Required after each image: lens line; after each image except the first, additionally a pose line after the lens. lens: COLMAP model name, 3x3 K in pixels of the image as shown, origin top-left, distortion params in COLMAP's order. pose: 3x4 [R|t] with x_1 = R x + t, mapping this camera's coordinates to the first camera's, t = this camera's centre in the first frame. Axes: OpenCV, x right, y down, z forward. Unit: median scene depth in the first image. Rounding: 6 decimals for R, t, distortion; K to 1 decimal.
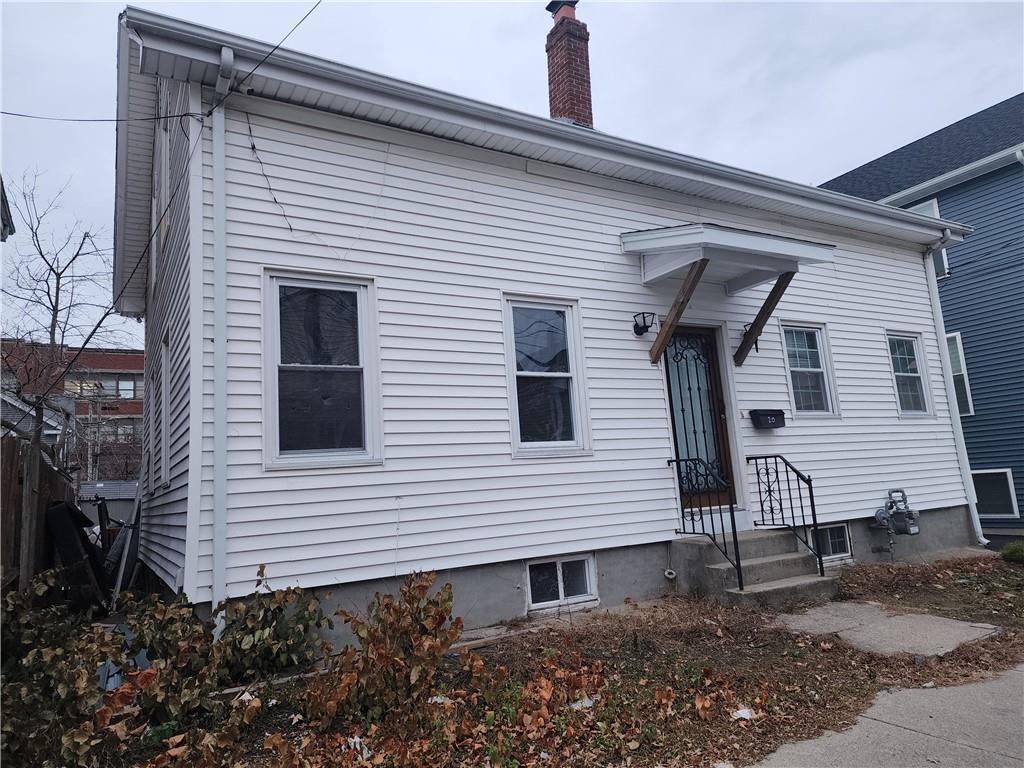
lens RADIAL K [[680.4, 0, 512.0], [0, 680.4, 384.0], [0, 0, 1]] dist [0.089031, -0.078448]
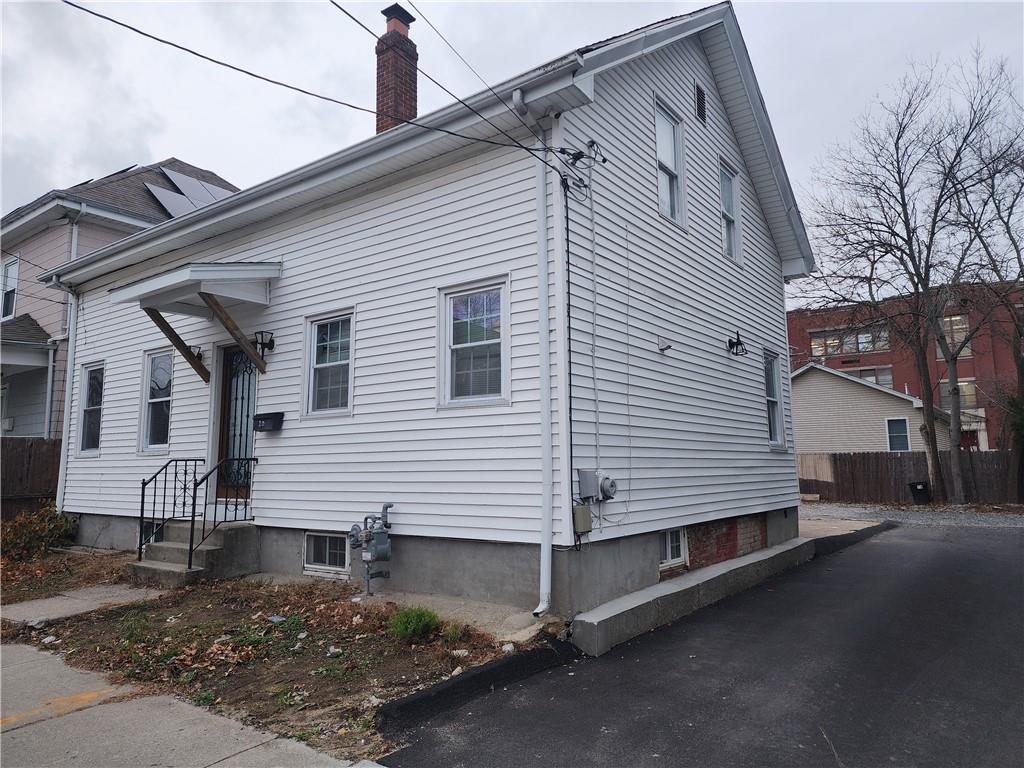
lens RADIAL K [[680.4, 0, 512.0], [0, 680.4, 384.0], [0, 0, 1]] dist [0.089031, -0.078448]
pose [[0.378999, -0.053318, -0.923860, 2.055790], [0.112805, 0.993556, -0.011063, 0.064916], [0.918496, -0.100023, 0.382571, 1.308815]]
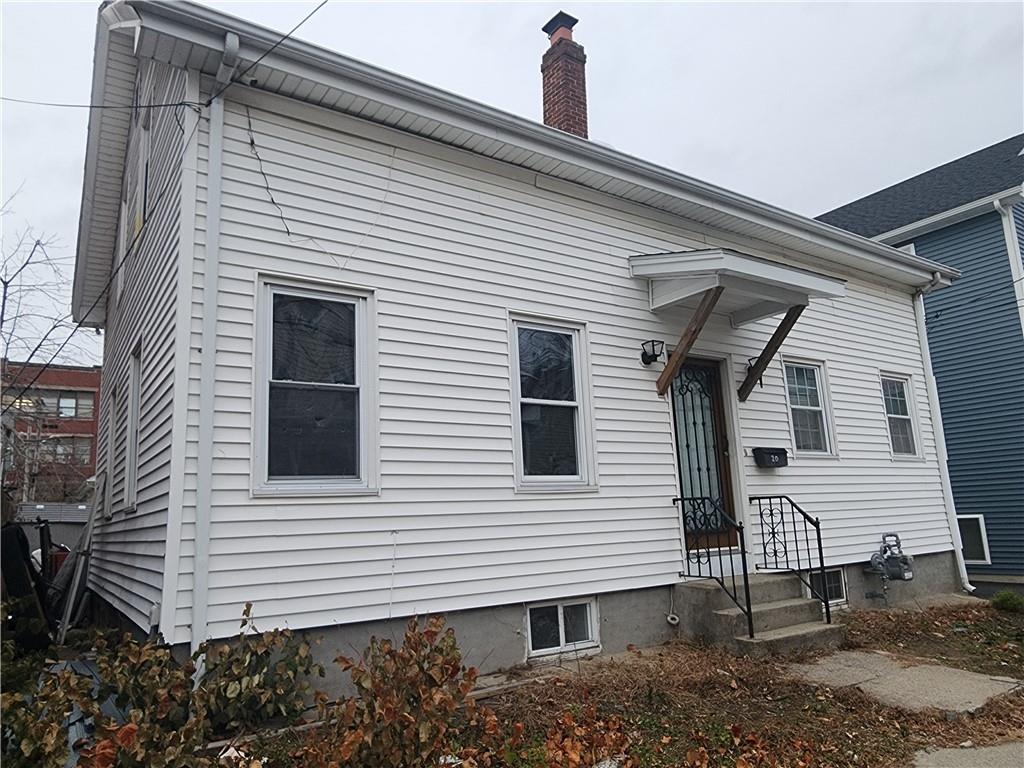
lens RADIAL K [[704.8, 0, 509.8], [0, 704.8, 399.1], [0, 0, 1]] dist [0.007599, -0.000143]
pose [[0.998184, 0.034373, 0.049477, -0.055151], [-0.033243, 0.999172, -0.023468, 0.006164], [-0.050243, 0.021780, 0.998500, 0.046025]]
